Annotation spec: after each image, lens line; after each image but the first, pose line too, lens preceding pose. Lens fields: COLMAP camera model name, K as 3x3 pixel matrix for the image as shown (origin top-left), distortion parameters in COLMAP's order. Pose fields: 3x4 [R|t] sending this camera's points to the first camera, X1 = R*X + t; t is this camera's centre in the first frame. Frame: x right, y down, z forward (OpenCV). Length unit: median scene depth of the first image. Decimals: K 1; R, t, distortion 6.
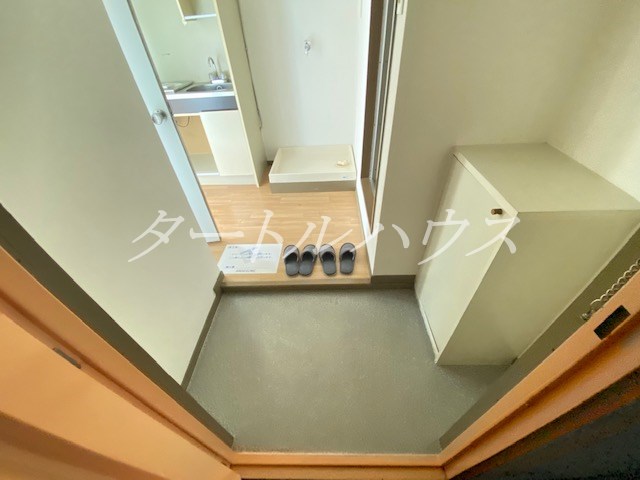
lens RADIAL K [[259.6, 0, 320.2], [0, 259.6, 244.6], [0, 0, 1]] dist [0.026671, -0.022902]
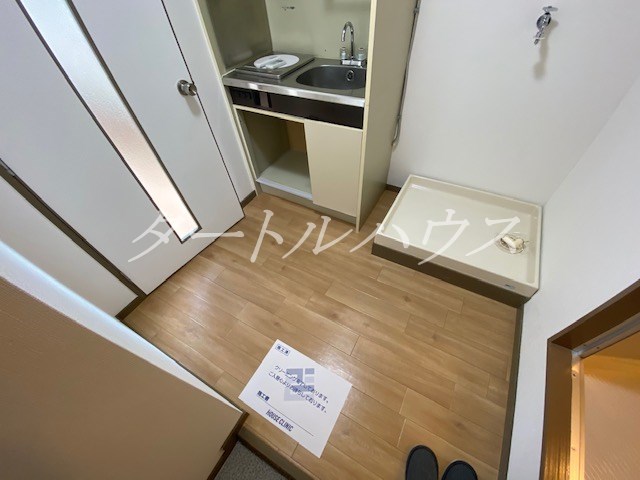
lens RADIAL K [[259.6, 0, 320.2], [0, 259.6, 244.6], [0, 0, 1]] dist [0.026671, -0.022902]
pose [[0.880990, 0.357110, -0.310369, -0.122259], [-0.296597, 0.927931, 0.225777, -0.373422], [0.368628, -0.106853, 0.923415, 0.392795]]
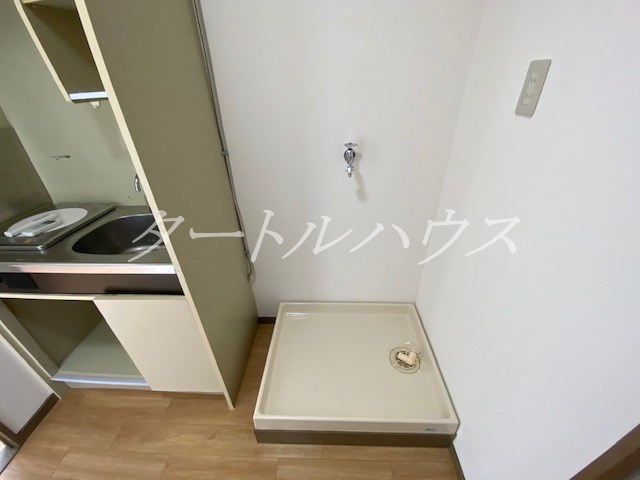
lens RADIAL K [[259.6, 0, 320.2], [0, 259.6, 244.6], [0, 0, 1]] dist [0.026671, -0.022902]
pose [[0.999615, 0.027525, -0.003407, -0.101197], [-0.027718, 0.987040, -0.158063, -0.528386], [-0.000988, 0.158096, 0.987423, 0.569684]]
